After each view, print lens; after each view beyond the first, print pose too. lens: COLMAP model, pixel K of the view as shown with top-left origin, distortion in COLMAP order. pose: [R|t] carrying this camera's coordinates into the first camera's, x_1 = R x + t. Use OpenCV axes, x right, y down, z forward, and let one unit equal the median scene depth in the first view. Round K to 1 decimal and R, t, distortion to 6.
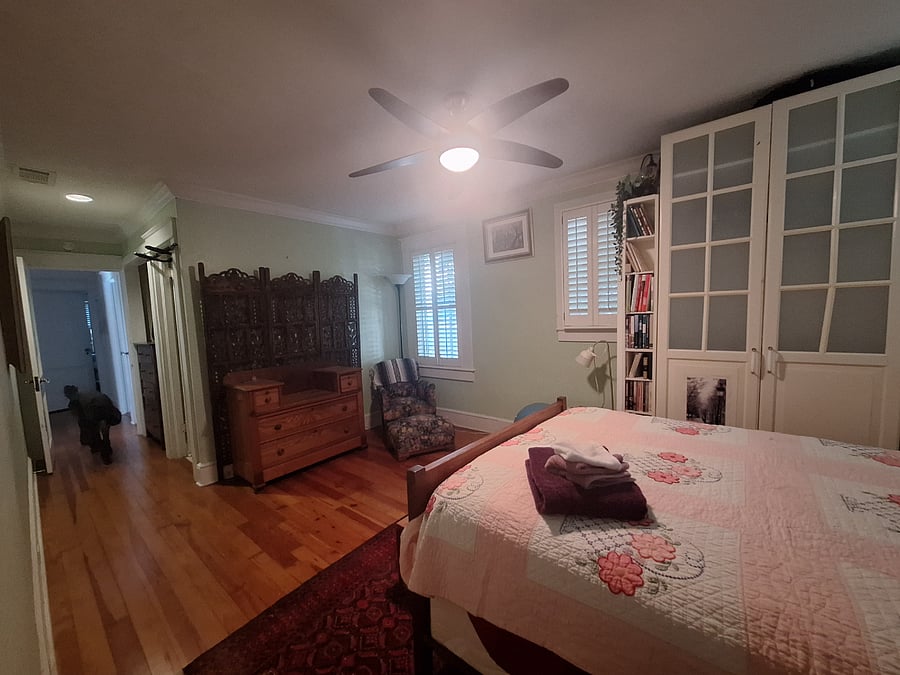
lens RADIAL K [[356.2, 0, 450.0], [0, 356.2, 337.5], [0, 0, 1]] dist [0.000631, 0.000028]
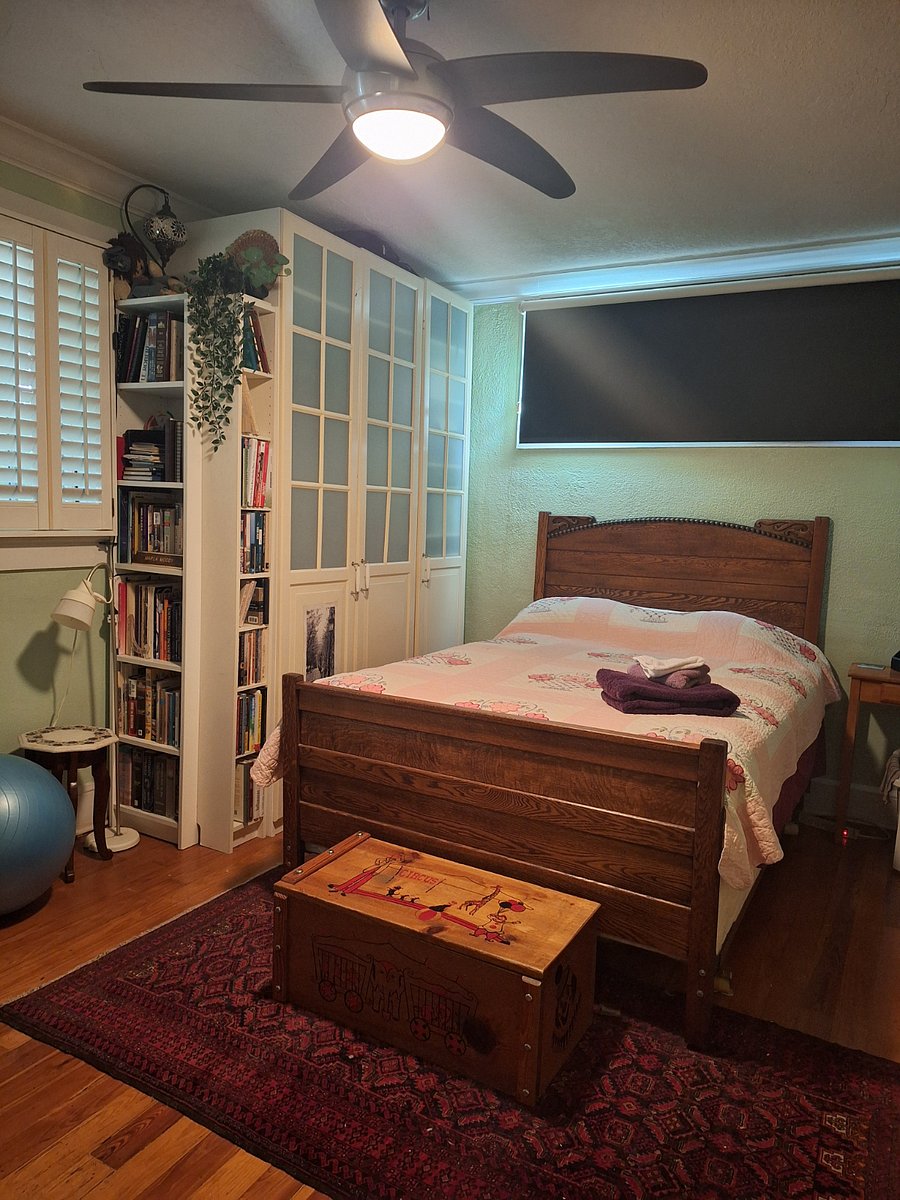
lens RADIAL K [[856.2, 0, 444.4], [0, 856.2, 611.4], [0, 0, 1]] dist [0.179049, -0.172527]
pose [[-0.186417, -0.084743, 0.978809, -0.869228], [0.033450, 0.995148, 0.092528, -0.024595], [-0.981901, 0.049990, -0.182678, 0.960220]]
